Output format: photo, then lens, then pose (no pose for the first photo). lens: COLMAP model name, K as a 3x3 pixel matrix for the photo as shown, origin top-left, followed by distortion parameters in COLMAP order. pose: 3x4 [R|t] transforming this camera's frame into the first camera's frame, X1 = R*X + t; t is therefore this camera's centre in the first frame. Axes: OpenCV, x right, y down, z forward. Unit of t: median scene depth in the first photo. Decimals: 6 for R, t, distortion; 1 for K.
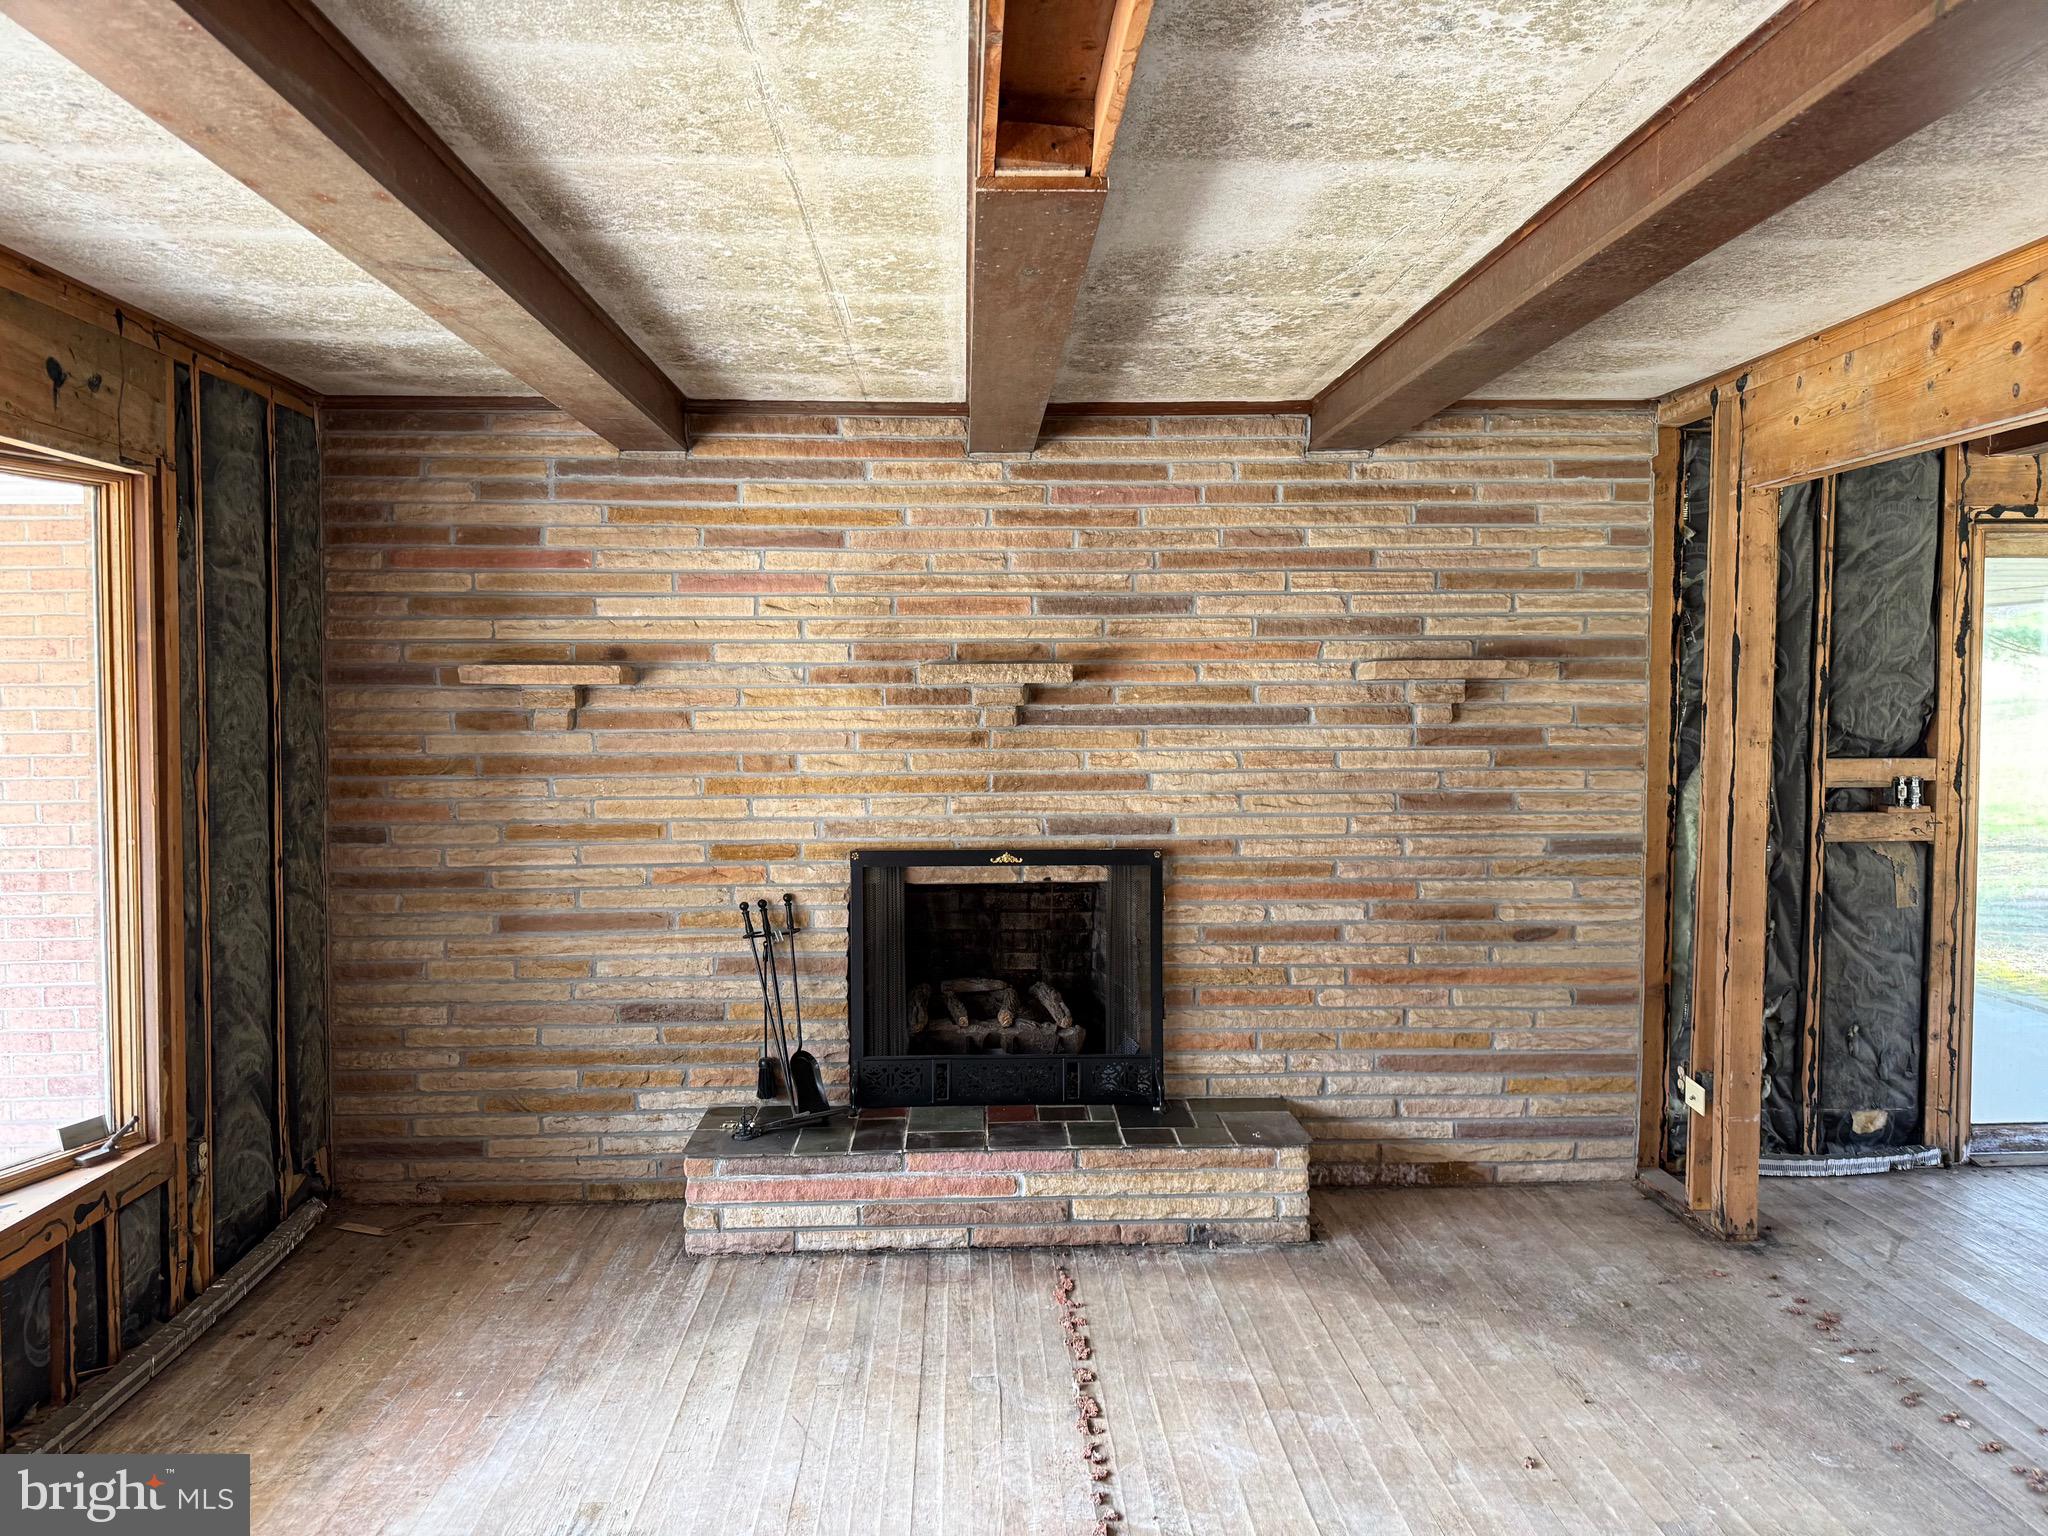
lens RADIAL K [[1444.2, 0, 1014.2], [0, 1444.2, 751.0], [0, 0, 1]] dist [0.036345, -0.039891]
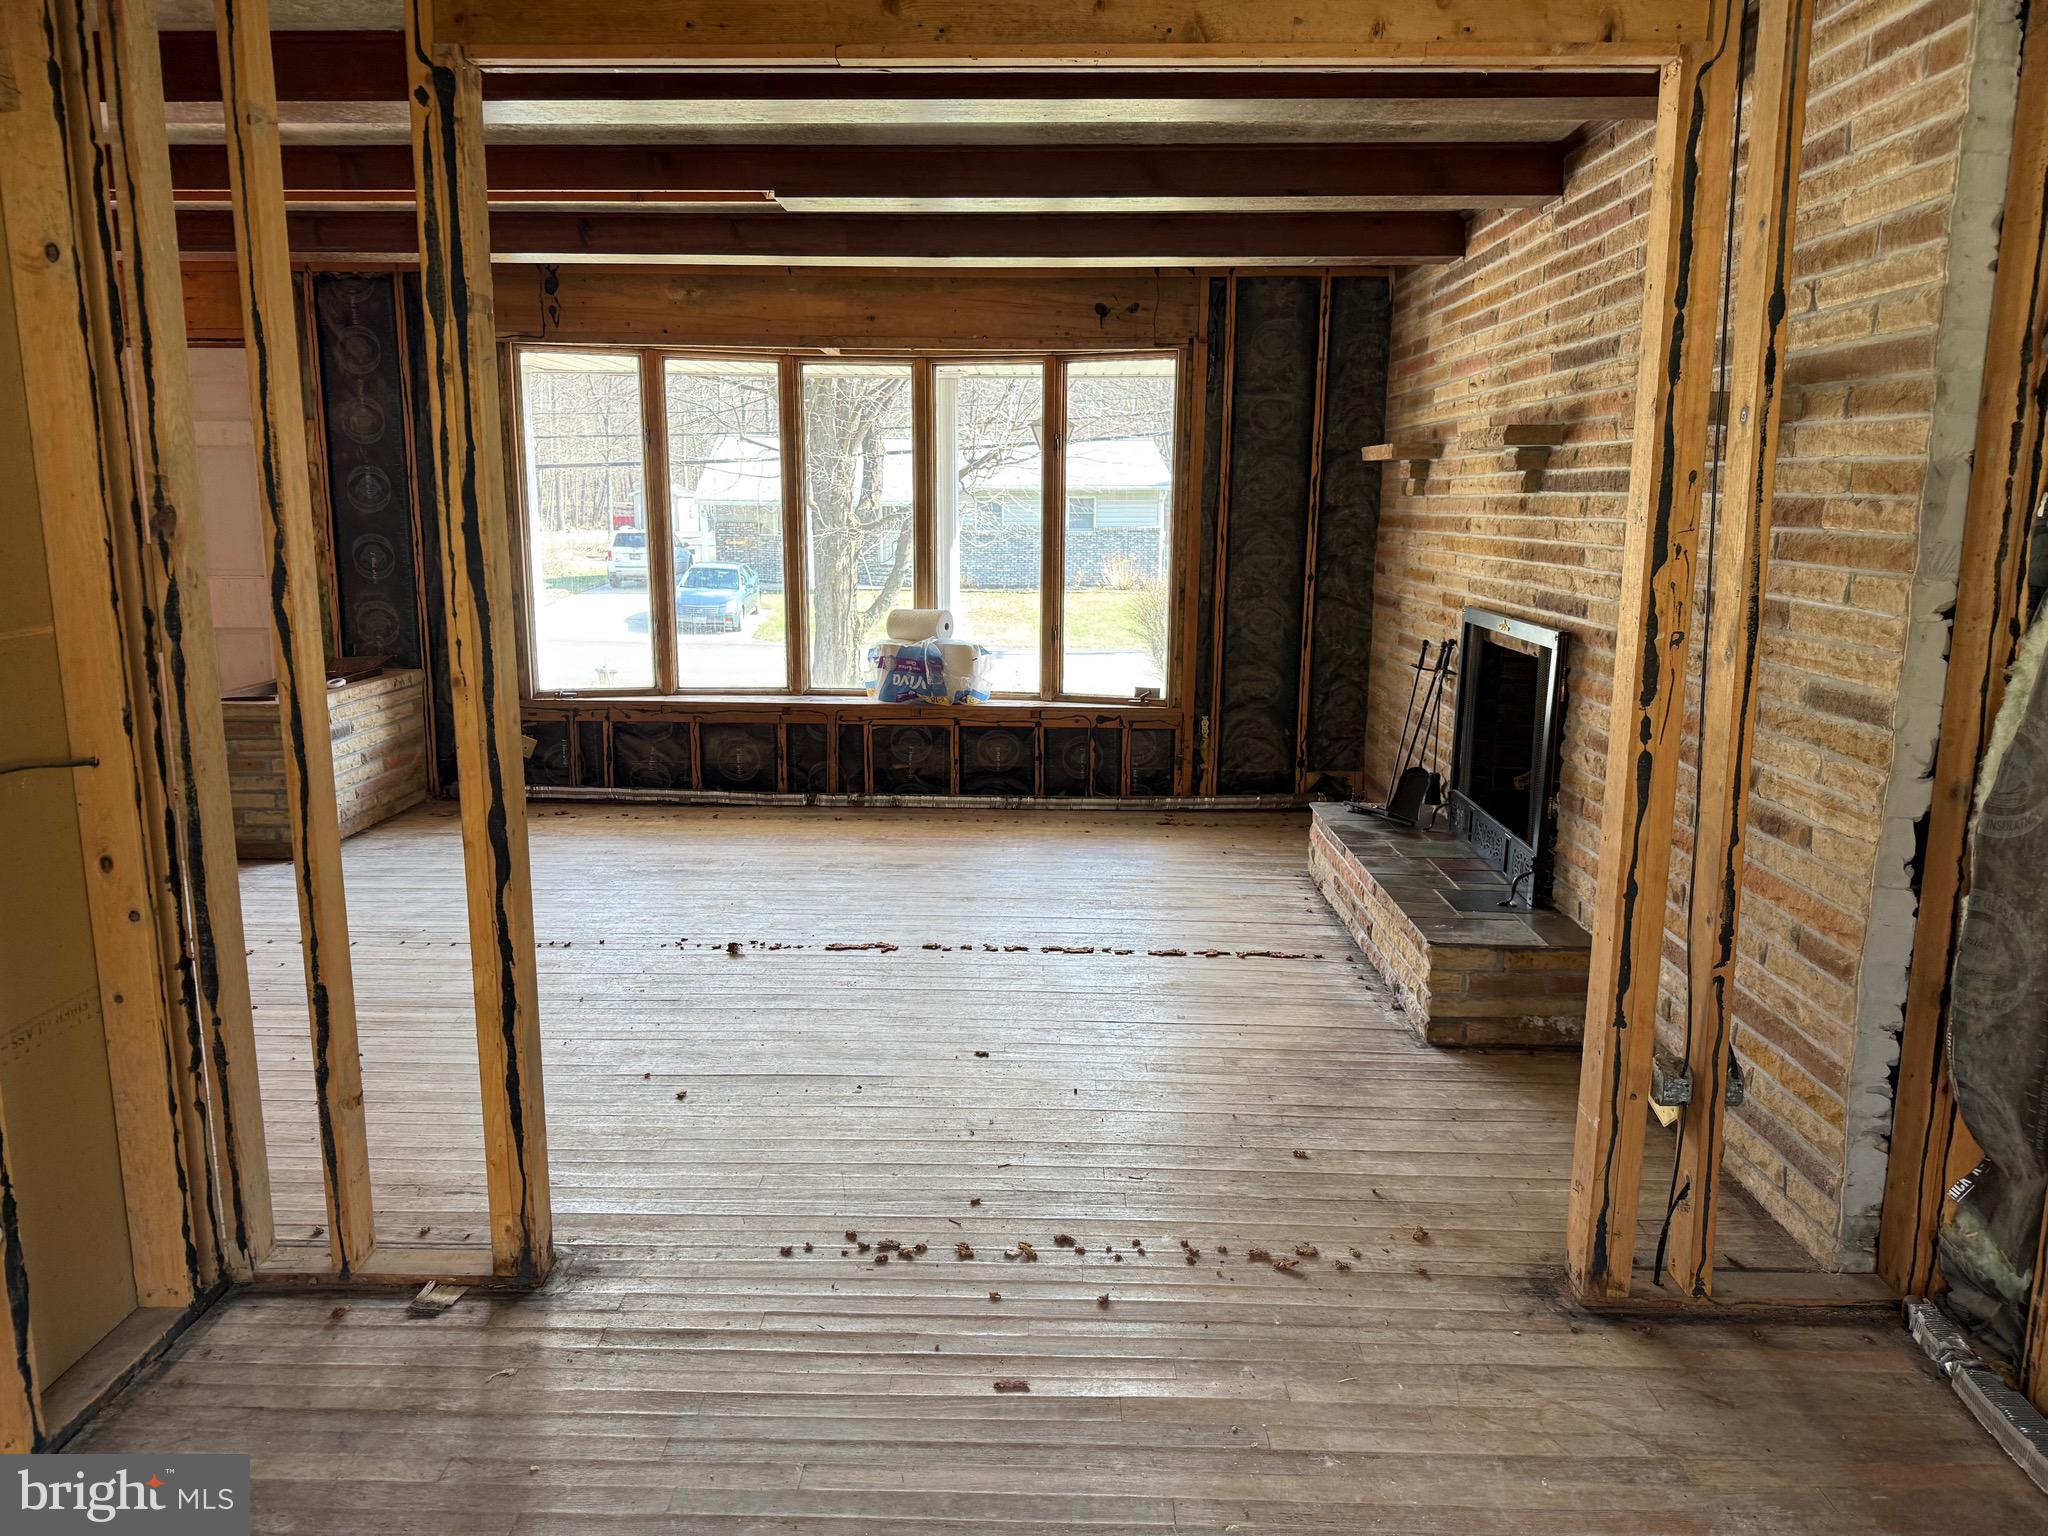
lens RADIAL K [[1444.2, 0, 1036.1], [0, 1444.2, 785.9], [0, 0, 1]] dist [0.036345, -0.039891]
pose [[-0.067418, 0.198931, -0.977692, 1.053724], [-0.046038, 0.978257, 0.202220, -0.006955], [0.996662, 0.058644, -0.056794, 0.744226]]
